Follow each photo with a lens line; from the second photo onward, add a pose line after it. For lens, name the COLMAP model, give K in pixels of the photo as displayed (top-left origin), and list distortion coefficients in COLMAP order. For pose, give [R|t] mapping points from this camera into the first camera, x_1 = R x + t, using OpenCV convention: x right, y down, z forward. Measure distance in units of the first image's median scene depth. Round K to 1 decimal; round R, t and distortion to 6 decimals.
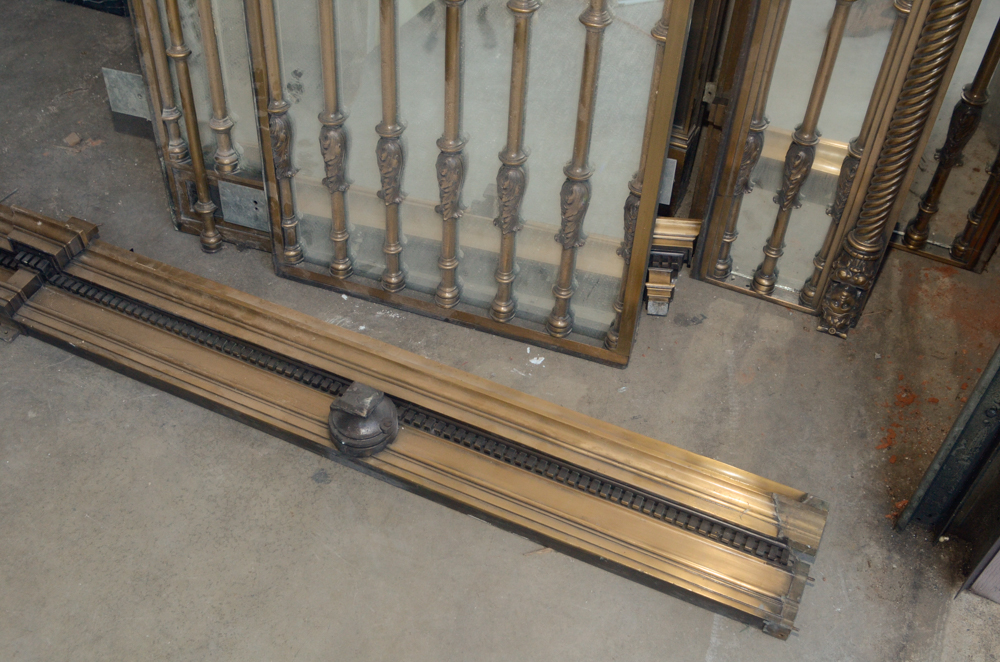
lens RADIAL K [[991.3, 0, 503.2], [0, 991.3, 339.8], [0, 0, 1]] dist [-0.045068, 0.000000]
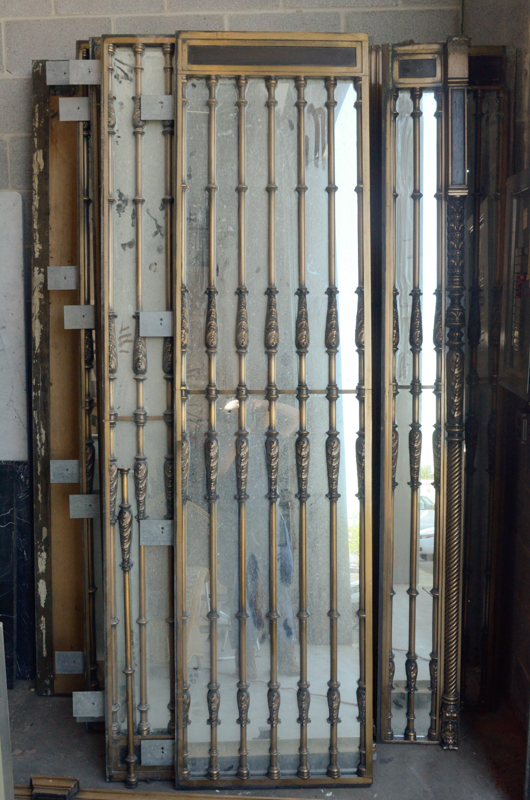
lens RADIAL K [[768.4, 0, 274.8], [0, 768.4, 396.2], [0, 0, 1]] dist [-0.034714, 0.000000]
pose [[0.931623, -0.042476, 0.360935, -0.568728], [0.271694, 0.741010, -0.614074, 0.328935], [-0.241373, 0.670150, 0.701882, -0.554453]]
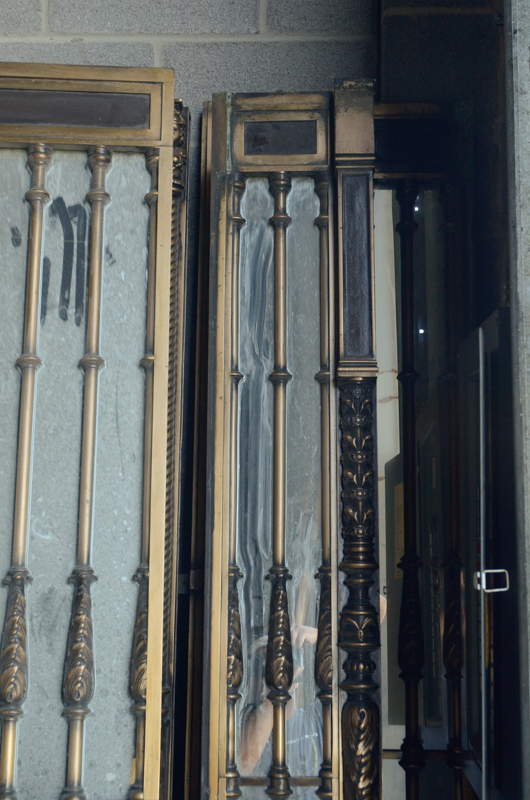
lens RADIAL K [[1158.7, 0, 287.5], [0, 1158.7, 398.7], [0, 0, 1]] dist [0.013633, 0.000000]
pose [[0.913828, 0.049554, 0.403067, -0.165553], [0.300963, 0.583735, -0.754105, 0.032441], [-0.272653, 0.810431, 0.518519, -0.388041]]
